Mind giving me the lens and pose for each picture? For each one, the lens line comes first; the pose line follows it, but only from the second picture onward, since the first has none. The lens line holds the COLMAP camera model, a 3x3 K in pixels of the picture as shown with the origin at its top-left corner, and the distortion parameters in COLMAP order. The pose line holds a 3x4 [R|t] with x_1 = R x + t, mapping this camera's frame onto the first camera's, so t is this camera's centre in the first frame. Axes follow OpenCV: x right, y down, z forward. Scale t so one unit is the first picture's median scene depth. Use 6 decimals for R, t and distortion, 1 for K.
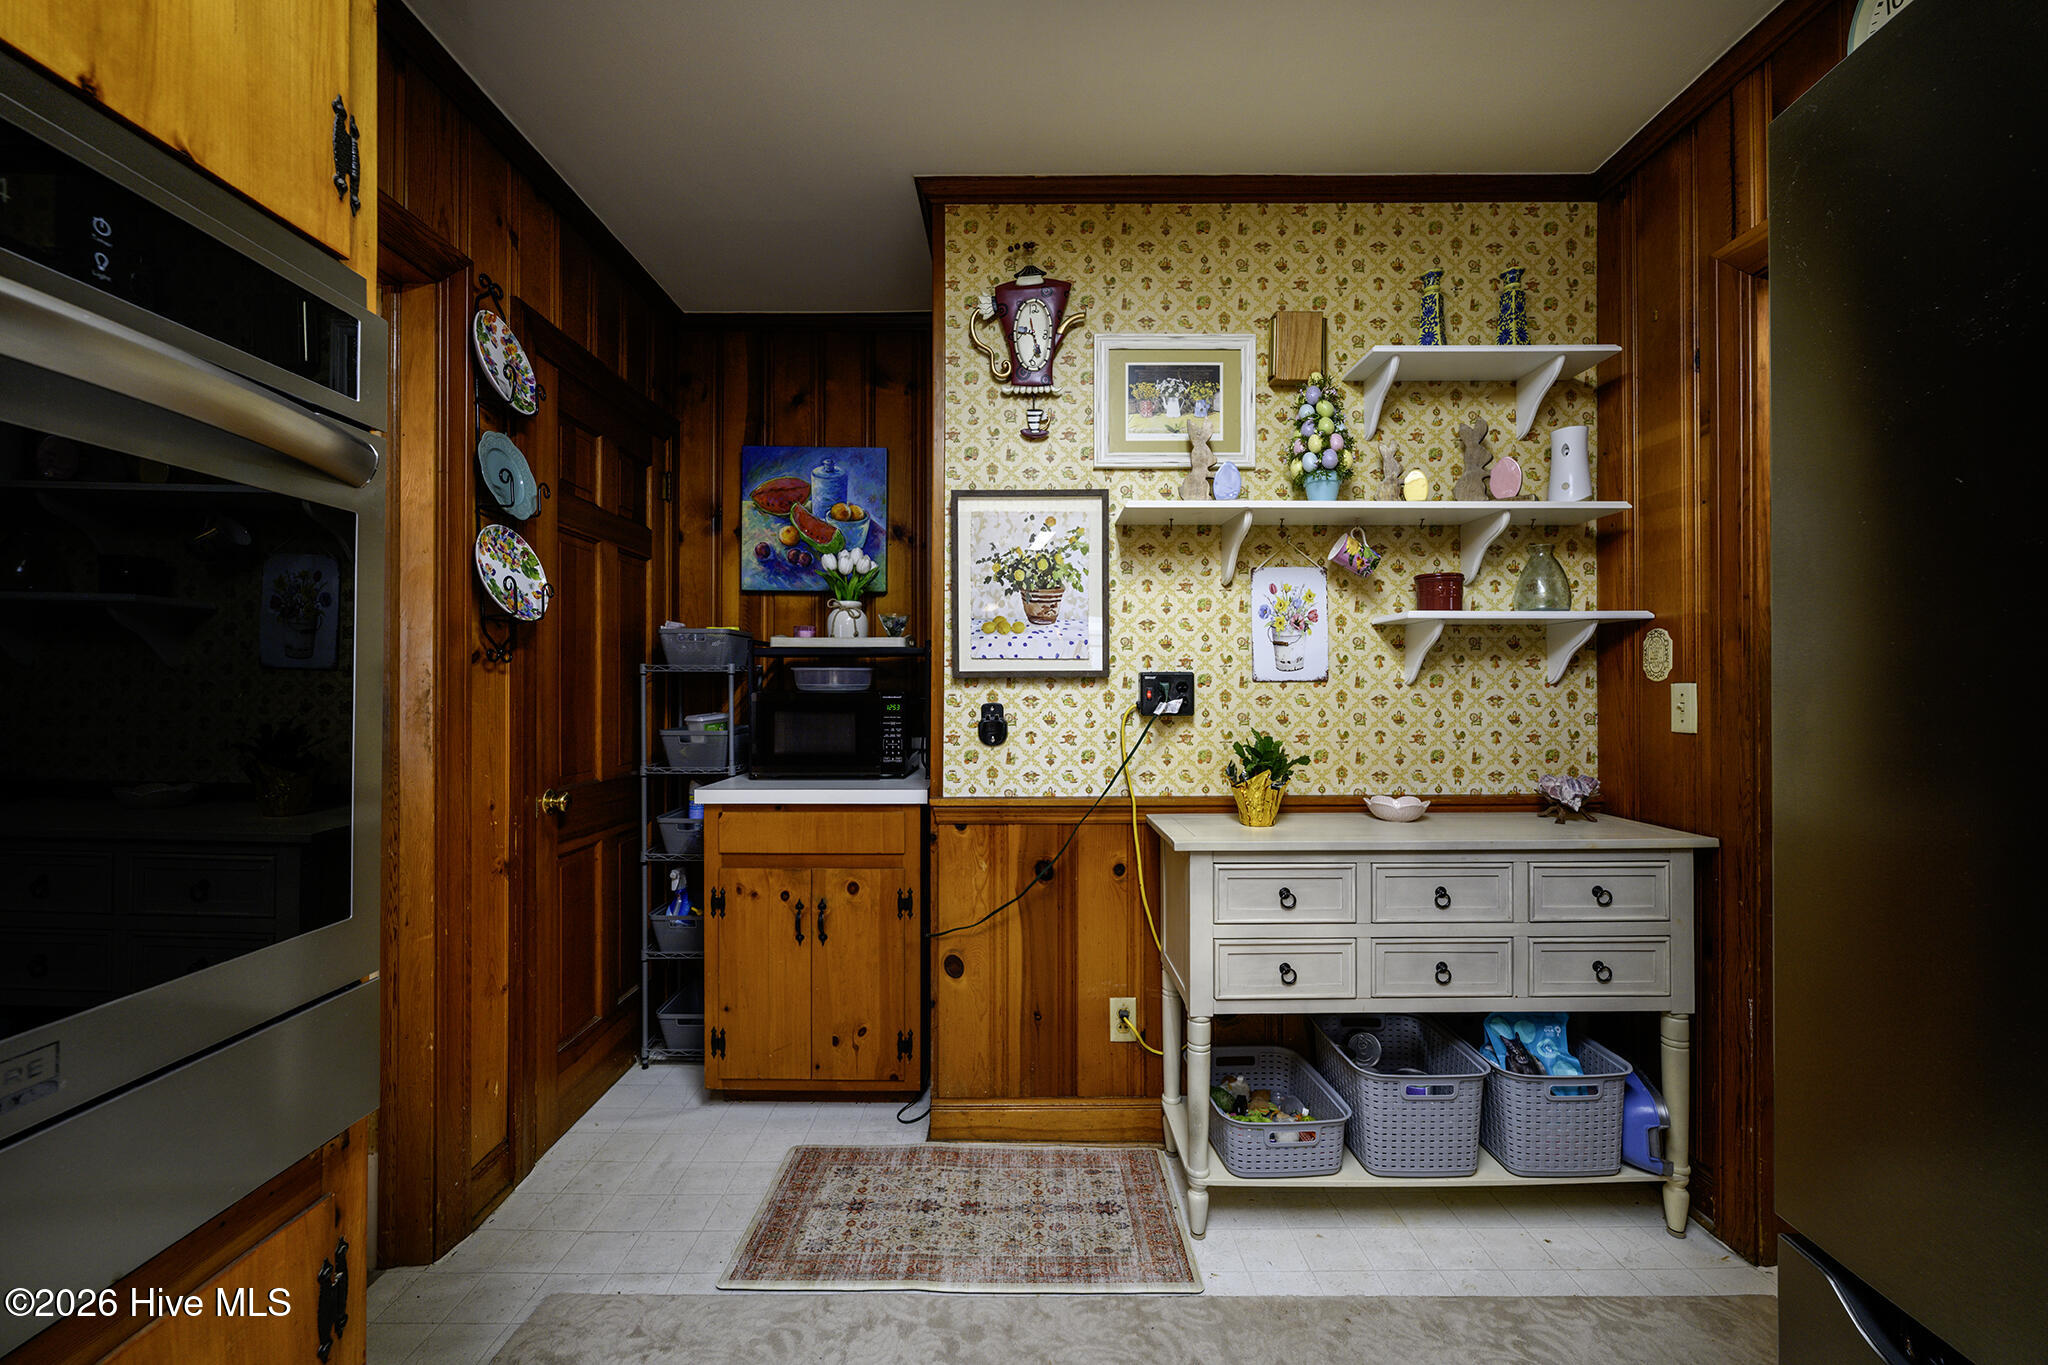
lens RADIAL K [[821.8, 0, 1023.4], [0, 821.8, 679.6], [0, 0, 1]] dist [-0.003451, -0.000019]
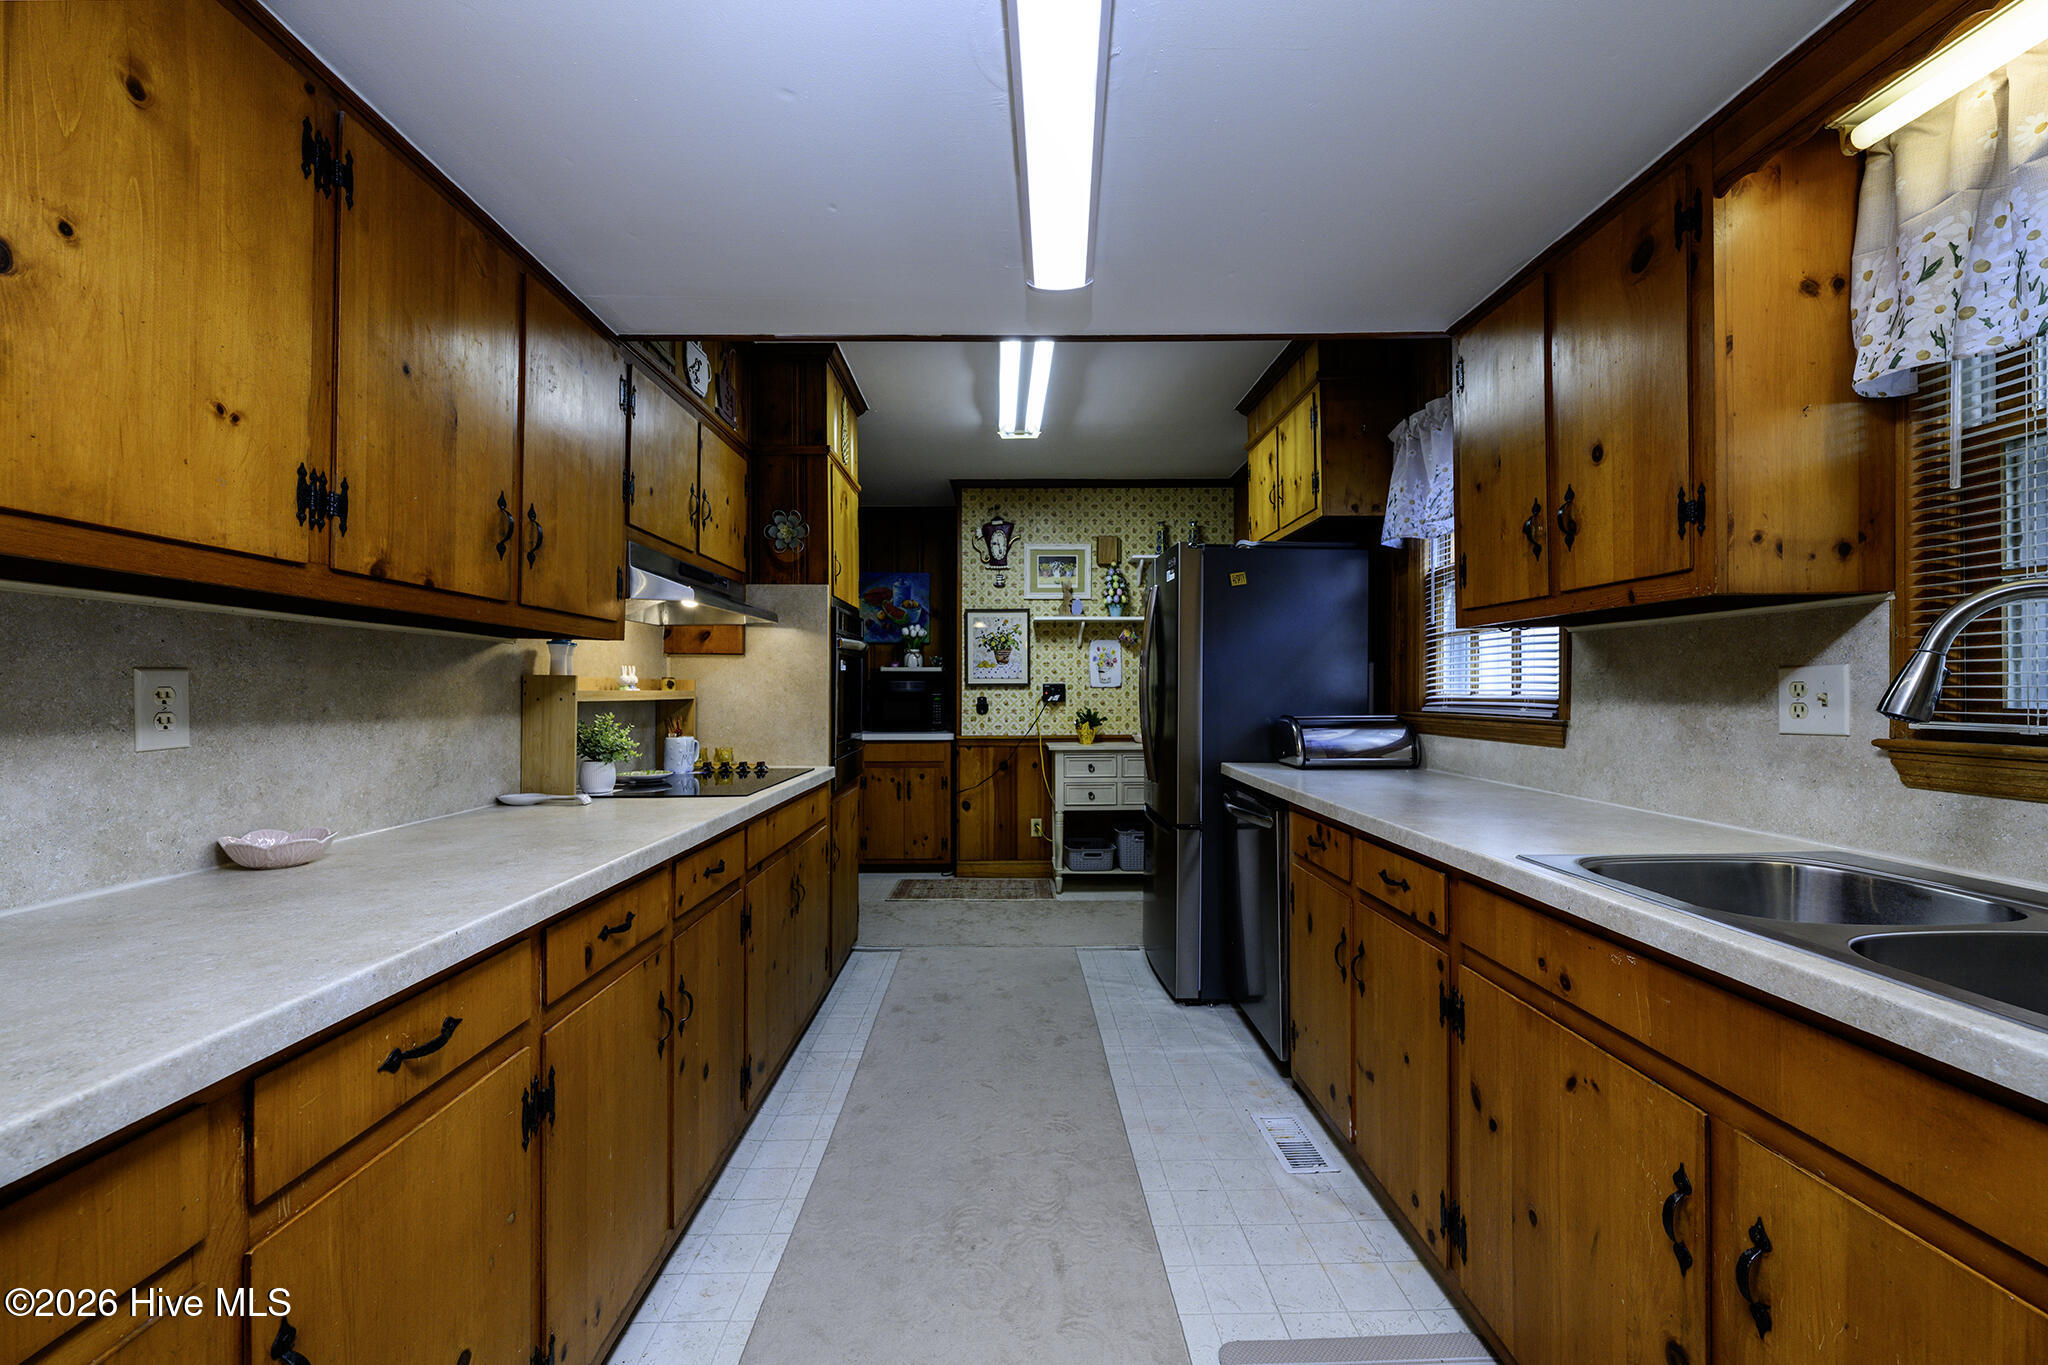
lens RADIAL K [[821.8, 0, 1024.0], [0, 821.8, 690.4], [0, 0, 1]] dist [-0.003451, -0.000019]
pose [[0.999940, -0.000297, 0.010931, 0.058889], [0.000225, 0.999979, 0.006537, -0.005400], [-0.010933, -0.006534, 0.999919, -1.410180]]
